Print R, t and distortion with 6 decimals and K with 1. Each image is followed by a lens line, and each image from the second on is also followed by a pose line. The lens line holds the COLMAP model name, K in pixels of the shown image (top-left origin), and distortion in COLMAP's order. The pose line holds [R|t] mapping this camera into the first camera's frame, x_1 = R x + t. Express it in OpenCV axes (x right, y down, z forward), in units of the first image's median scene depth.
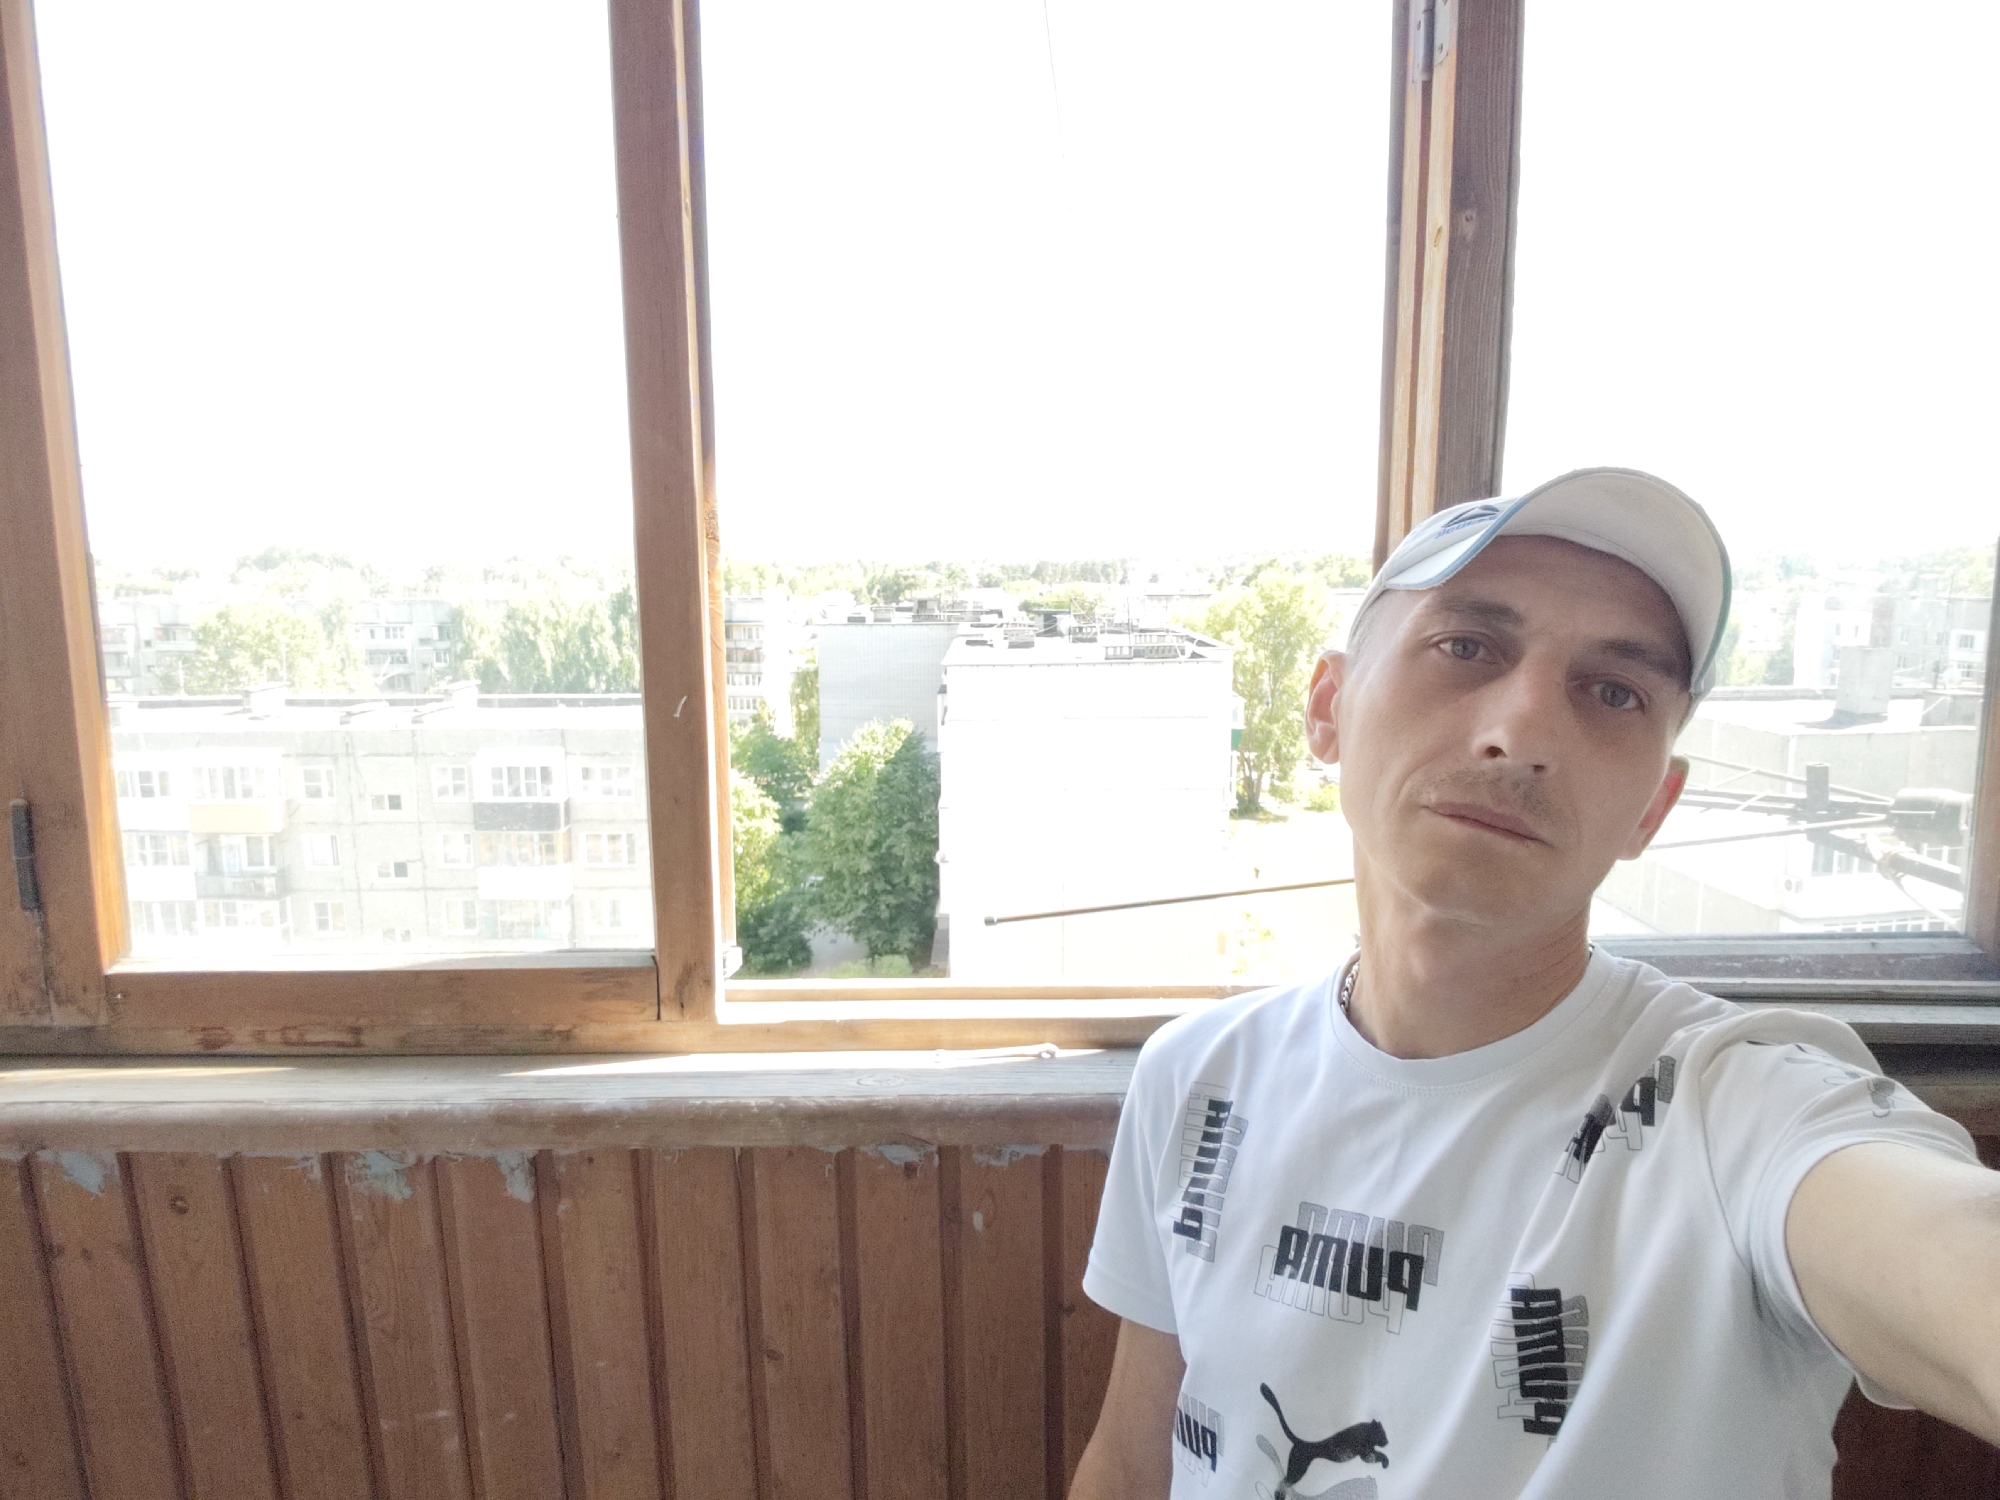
lens RADIAL K [[1241.6, 0, 1007.0], [0, 1241.6, 748.1], [0, 0, 1]] dist [0.003771, -0.025509]
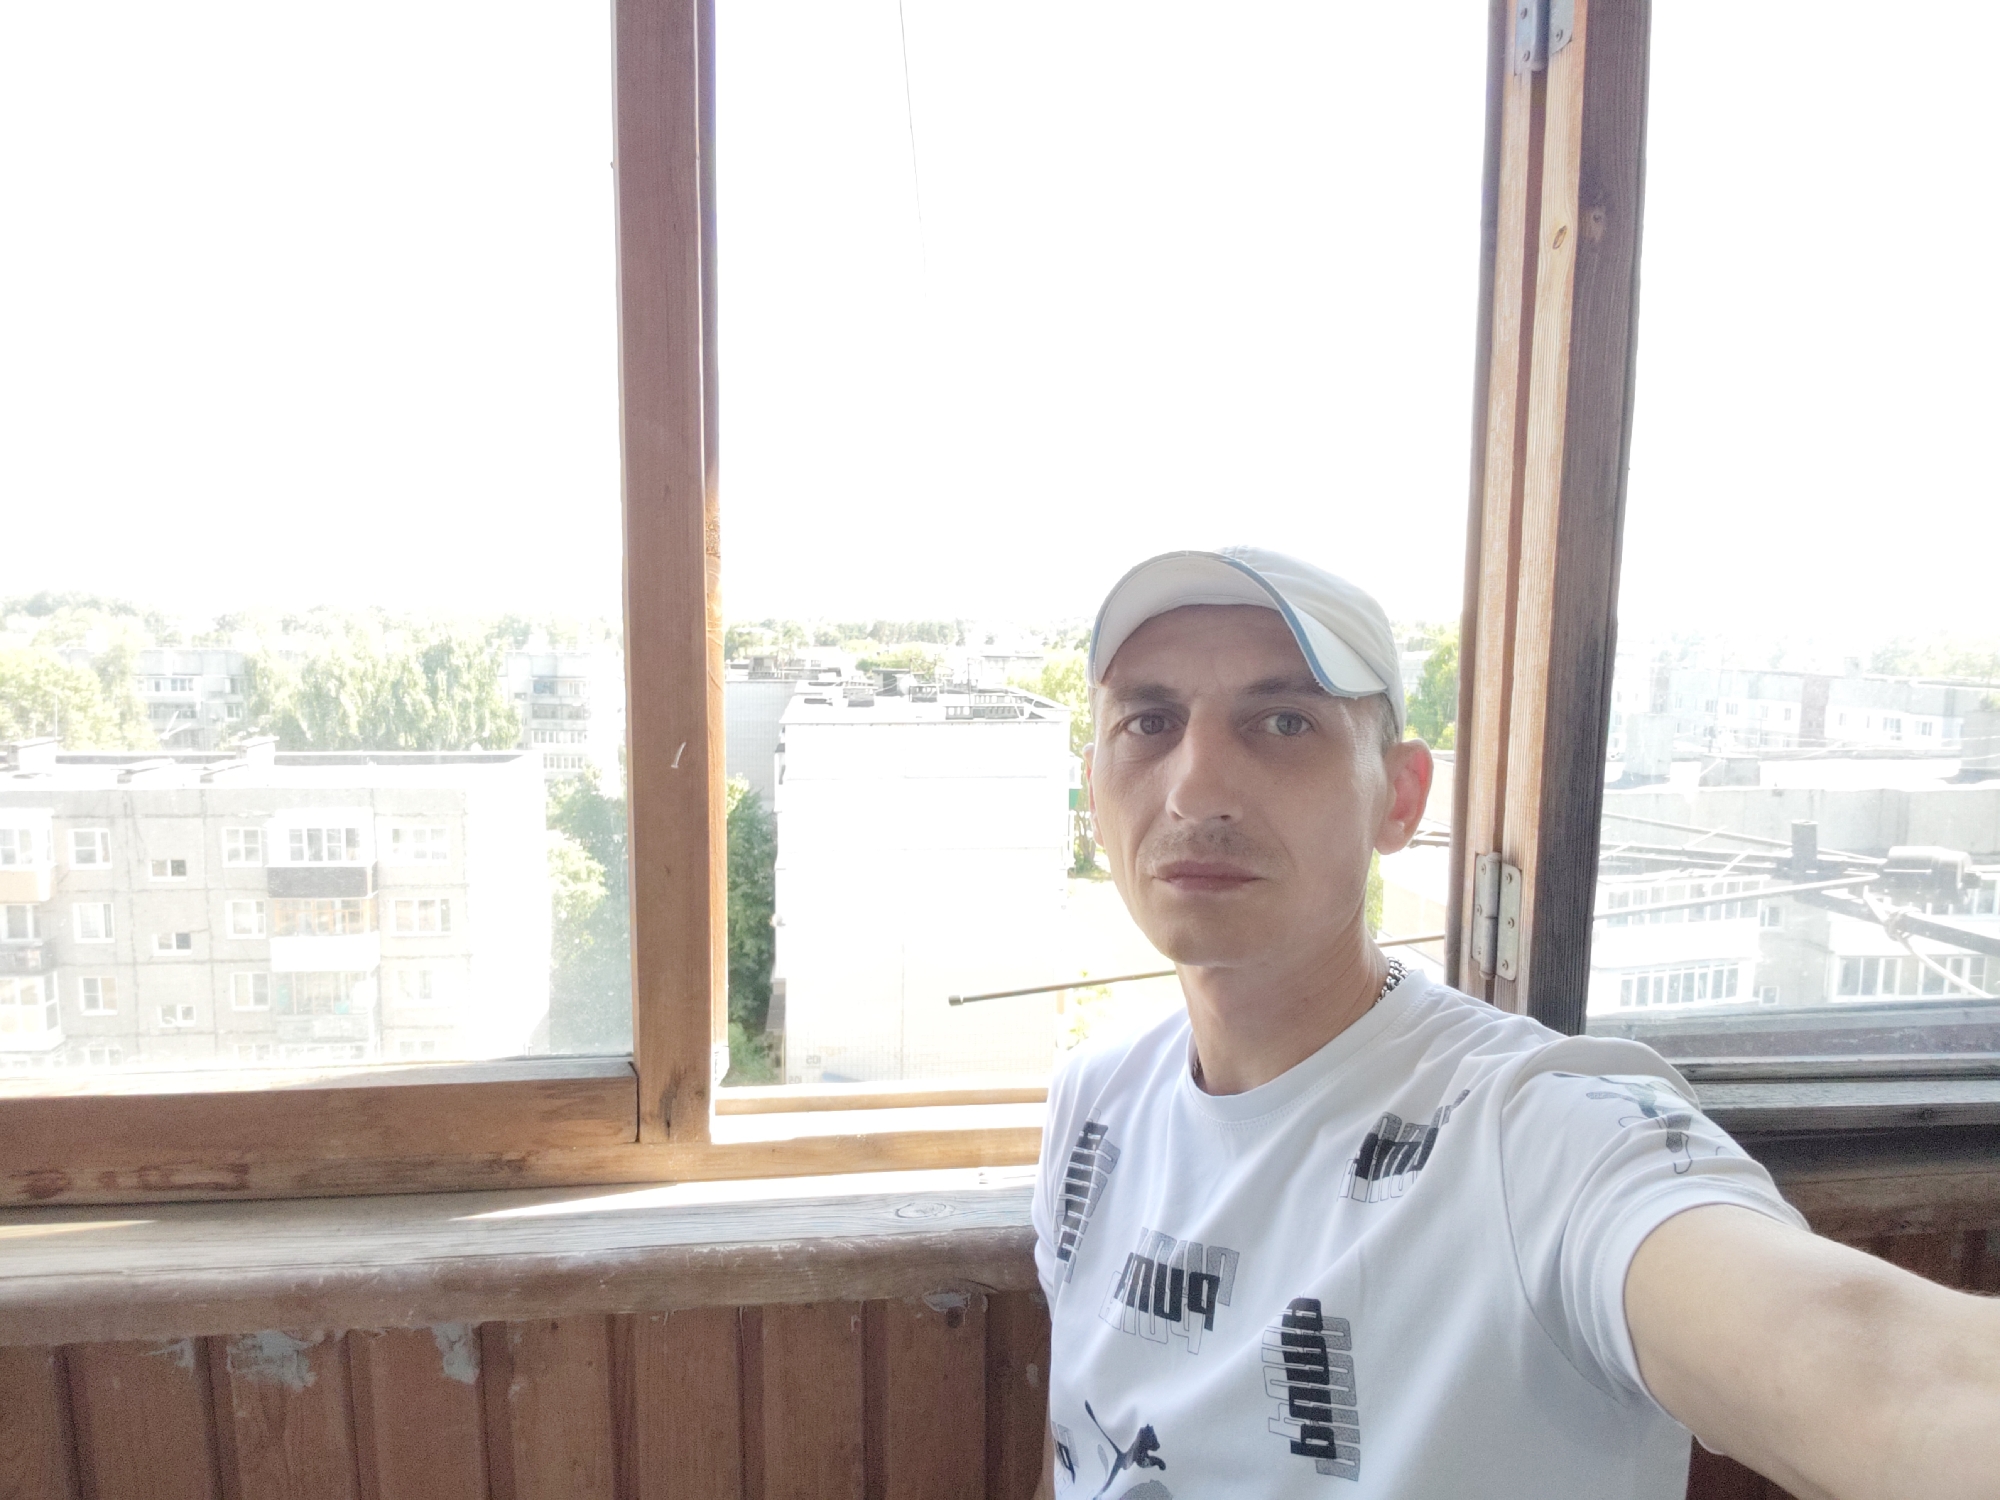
lens RADIAL K [[1241.6, 0, 994.6], [0, 1241.6, 748.7], [0, 0, 1]] dist [0.003771, -0.025509]
pose [[0.992136, 0.004859, 0.125067, -0.098614], [0.001122, 0.998861, -0.047703, 0.000855], [-0.125157, 0.047468, 0.991001, 0.101155]]
